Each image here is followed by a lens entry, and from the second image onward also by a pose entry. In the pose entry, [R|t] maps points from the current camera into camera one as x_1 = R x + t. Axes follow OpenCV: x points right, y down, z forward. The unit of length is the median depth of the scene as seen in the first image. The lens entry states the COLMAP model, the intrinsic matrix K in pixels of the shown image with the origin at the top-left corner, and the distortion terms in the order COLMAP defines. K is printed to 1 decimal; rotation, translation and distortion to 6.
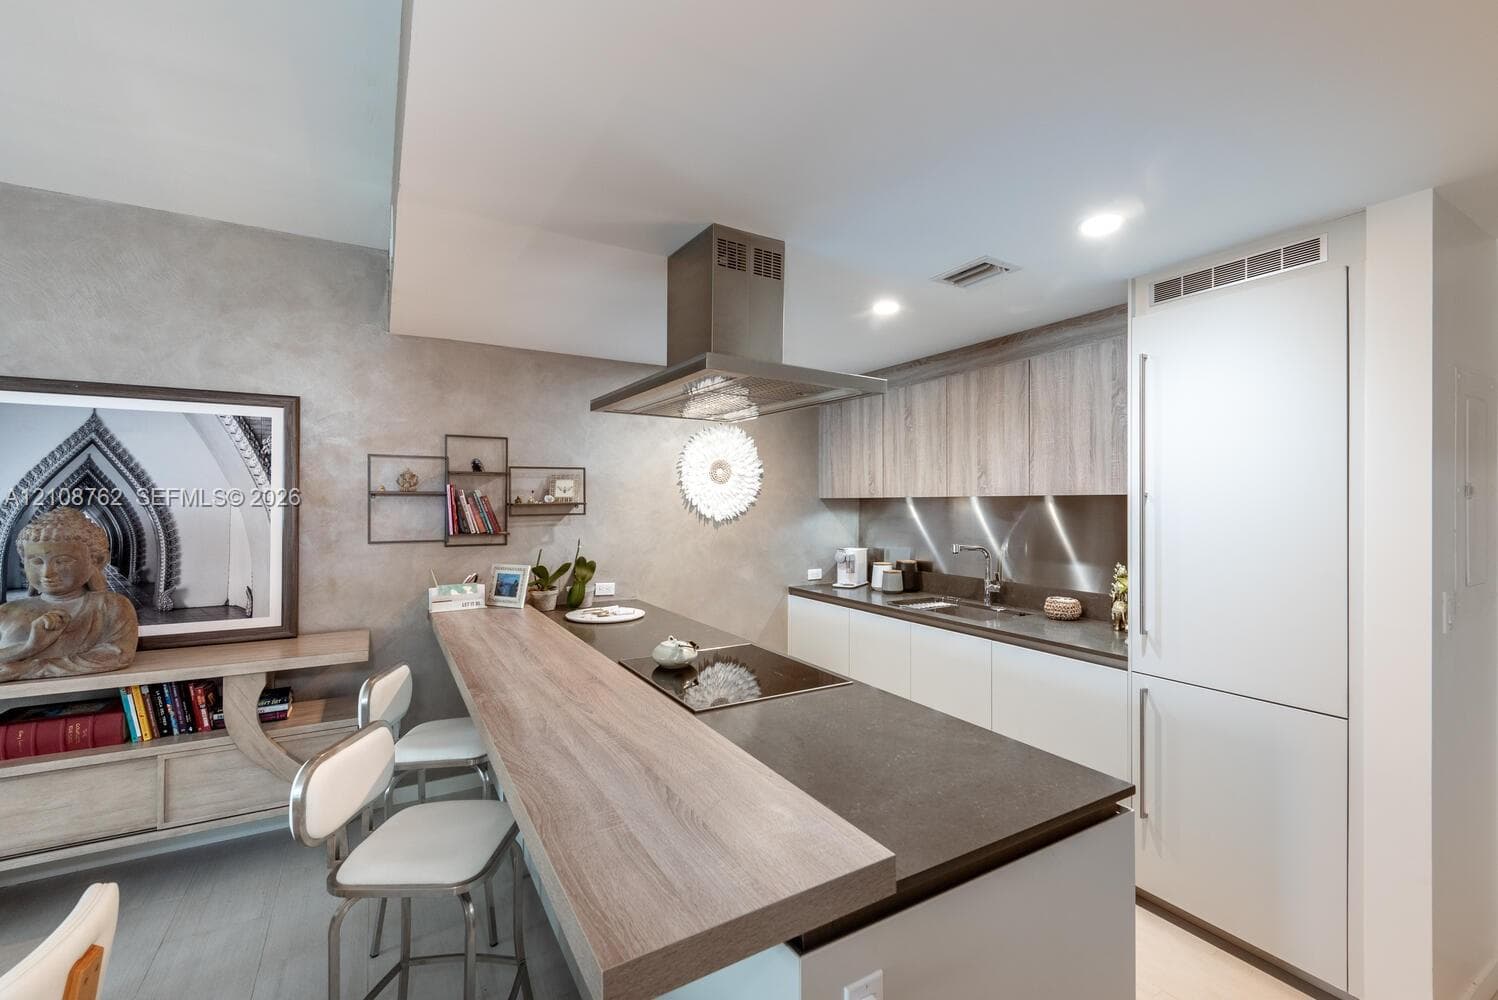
lens RADIAL K [[636.0, 0, 749.7], [0, 636.0, 499.6], [0, 0, 1]] dist [0.015936, -0.005514]
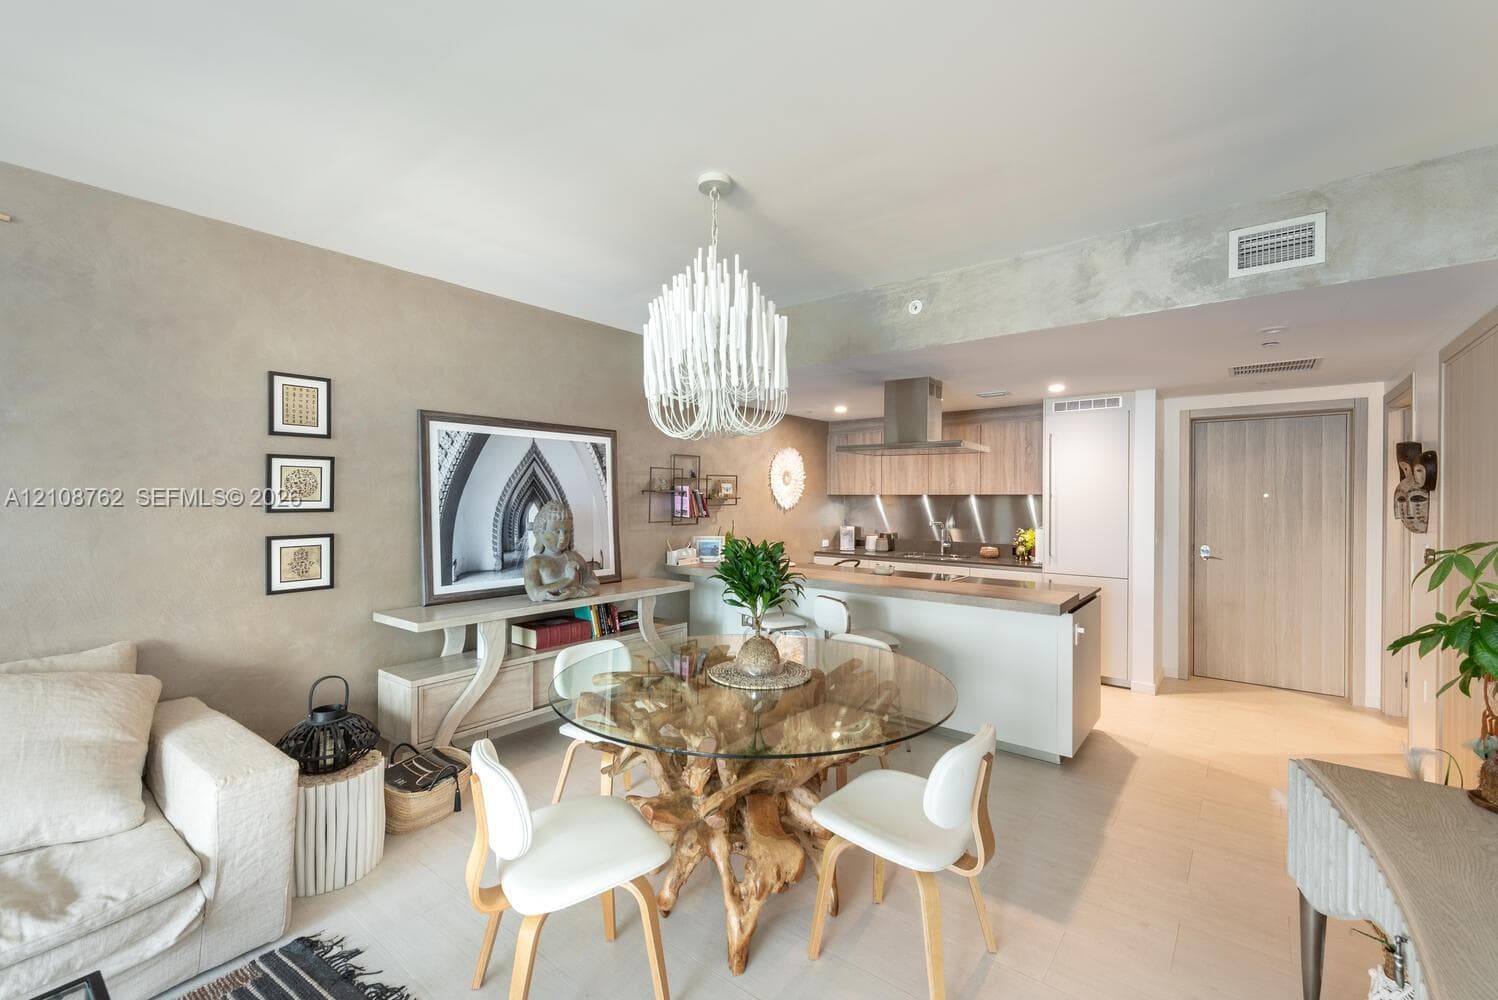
lens RADIAL K [[636.0, 0, 753.5], [0, 636.0, 502.2], [0, 0, 1]] dist [0.015936, -0.005514]
pose [[0.929494, -0.000493, 0.368836, -0.970849], [-0.005539, 0.999868, 0.015296, -0.009305], [-0.368795, -0.016260, 0.929368, -0.585666]]
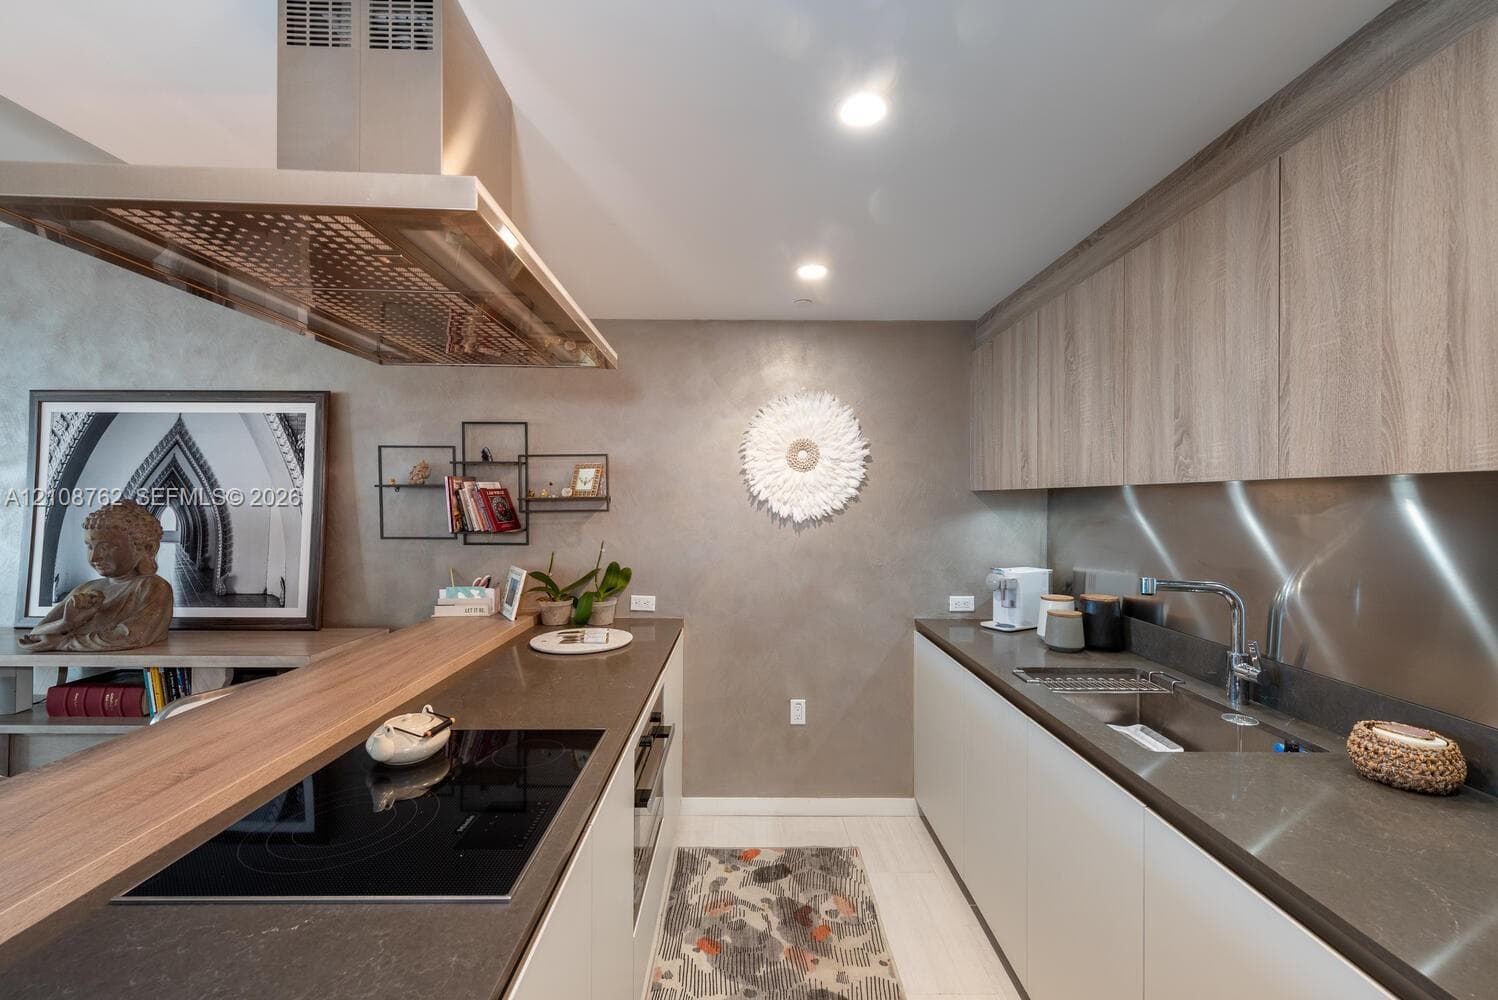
lens RADIAL K [[636.0, 0, 709.0], [0, 636.0, 496.6], [0, 0, 1]] dist [0.015936, -0.005514]
pose [[0.864838, -0.000369, -0.502051, 0.318969], [0.000731, 1.000000, 0.000524, 0.005401], [0.502050, -0.000820, 0.864838, 0.432832]]
